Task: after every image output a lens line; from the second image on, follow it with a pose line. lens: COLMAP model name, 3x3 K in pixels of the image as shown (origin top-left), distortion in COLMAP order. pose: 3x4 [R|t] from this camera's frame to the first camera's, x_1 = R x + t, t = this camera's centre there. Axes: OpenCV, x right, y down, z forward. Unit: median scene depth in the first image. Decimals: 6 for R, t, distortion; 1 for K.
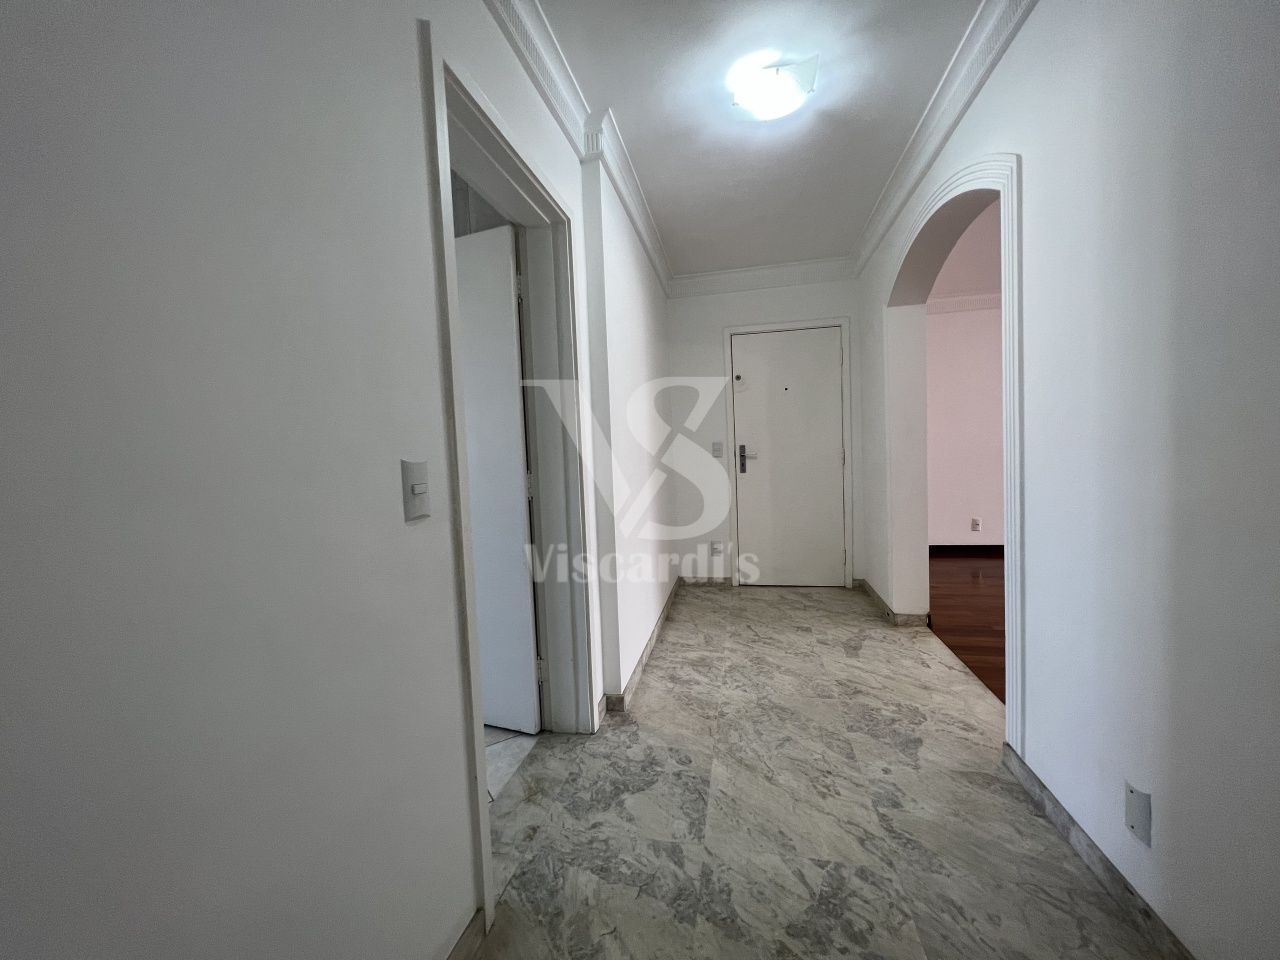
lens RADIAL K [[507.6, 0, 626.9], [0, 507.6, 477.2], [0, 0, 1]] dist [-0.028951, 0.000099]
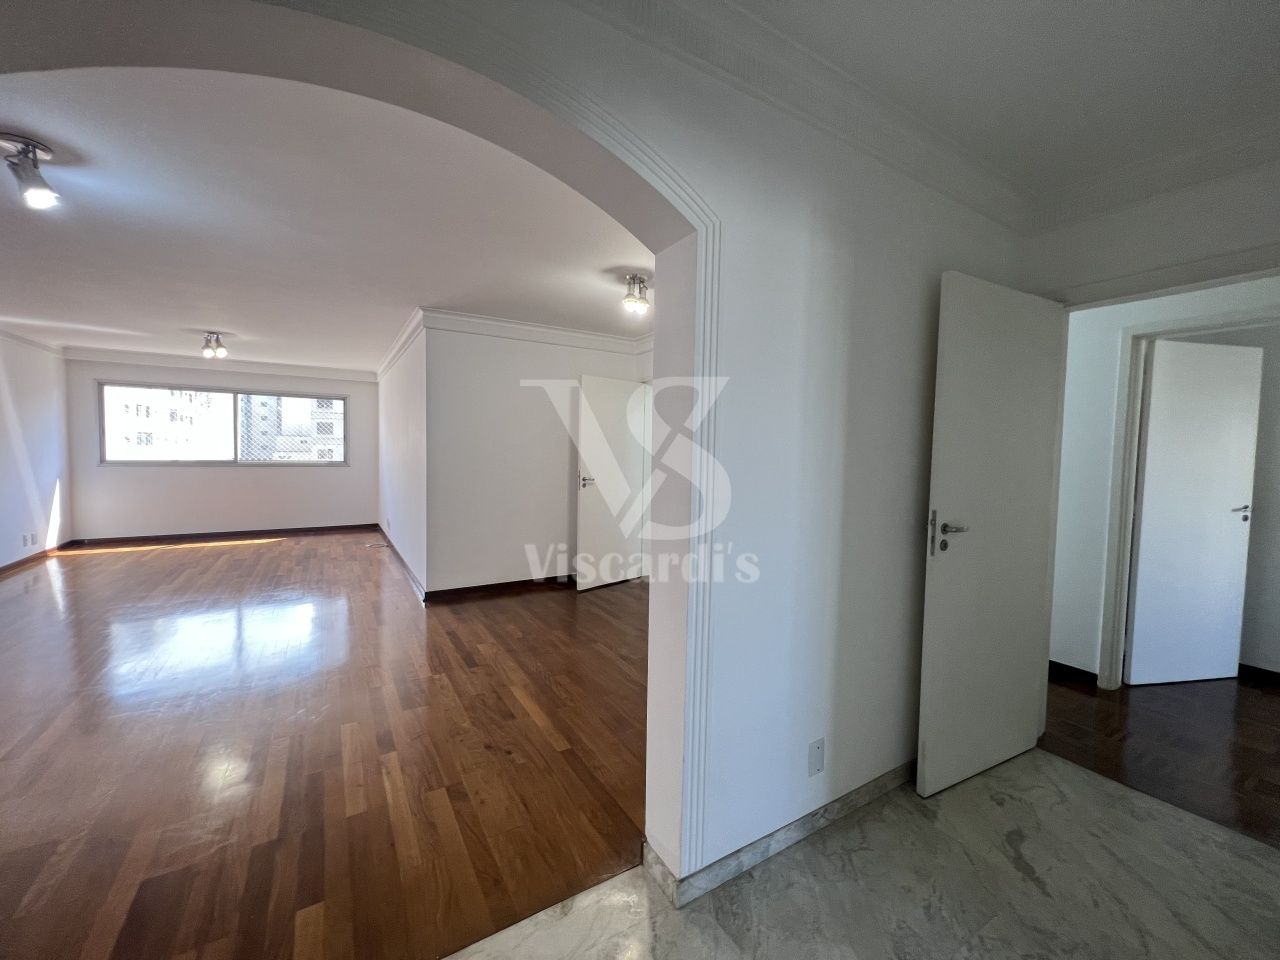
lens RADIAL K [[512.7, 0, 636.1], [0, 512.7, 476.7], [0, 0, 1]] dist [-0.003020, 0.001060]
pose [[-0.704179, -0.008754, 0.709969, 0.135874], [0.047384, 0.997115, 0.059292, -0.141850], [-0.708440, 0.075393, -0.701733, 1.084679]]
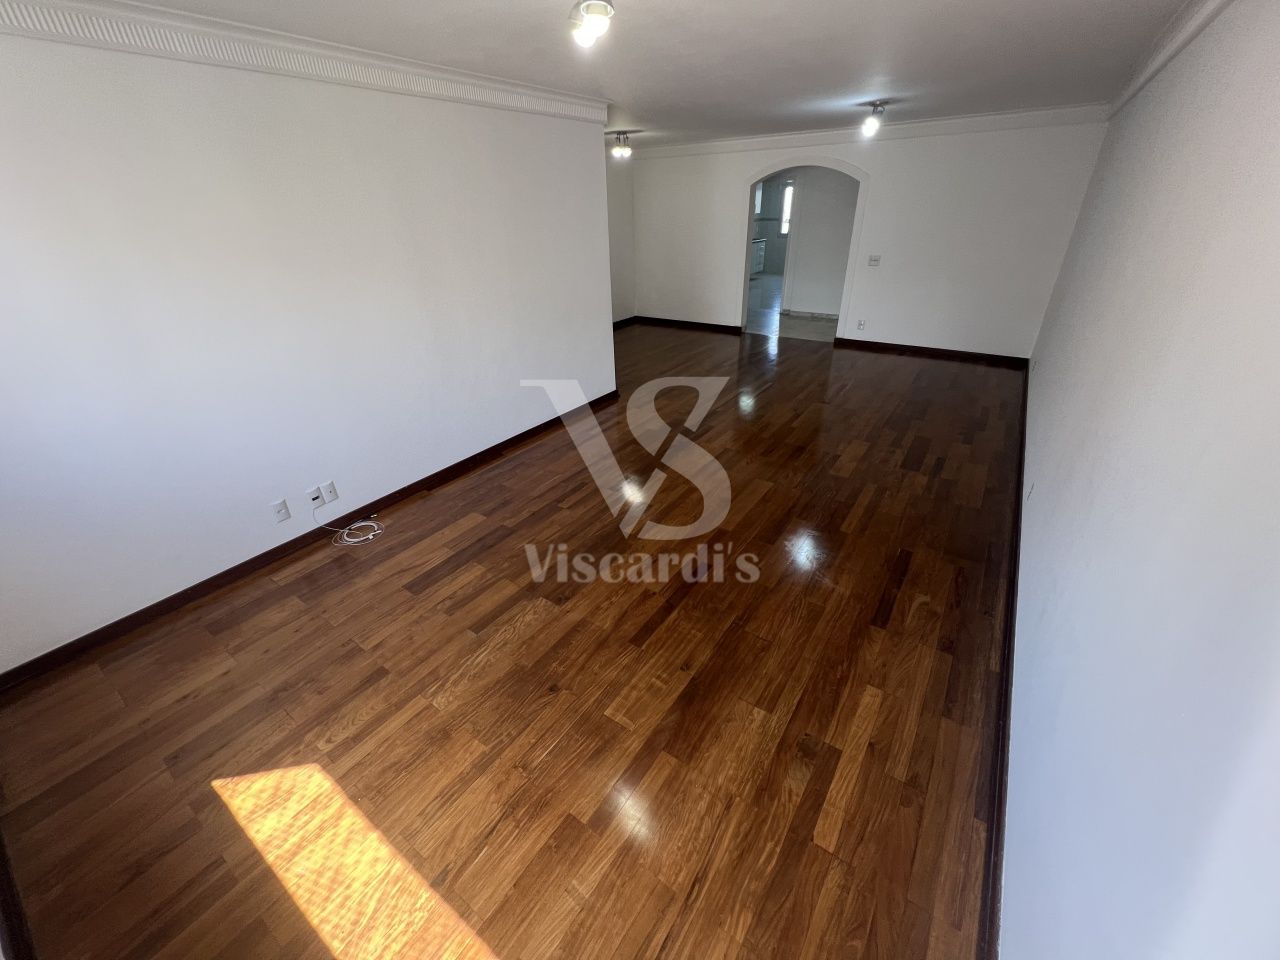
lens RADIAL K [[509.5, 0, 636.2], [0, 509.5, 475.5], [0, 0, 1]] dist [-0.003297, 0.000020]
pose [[-0.361805, 0.482734, -0.797537, 3.628289], [-0.009966, 0.853441, 0.521093, -0.455037], [0.932201, 0.196482, -0.303968, 1.165880]]
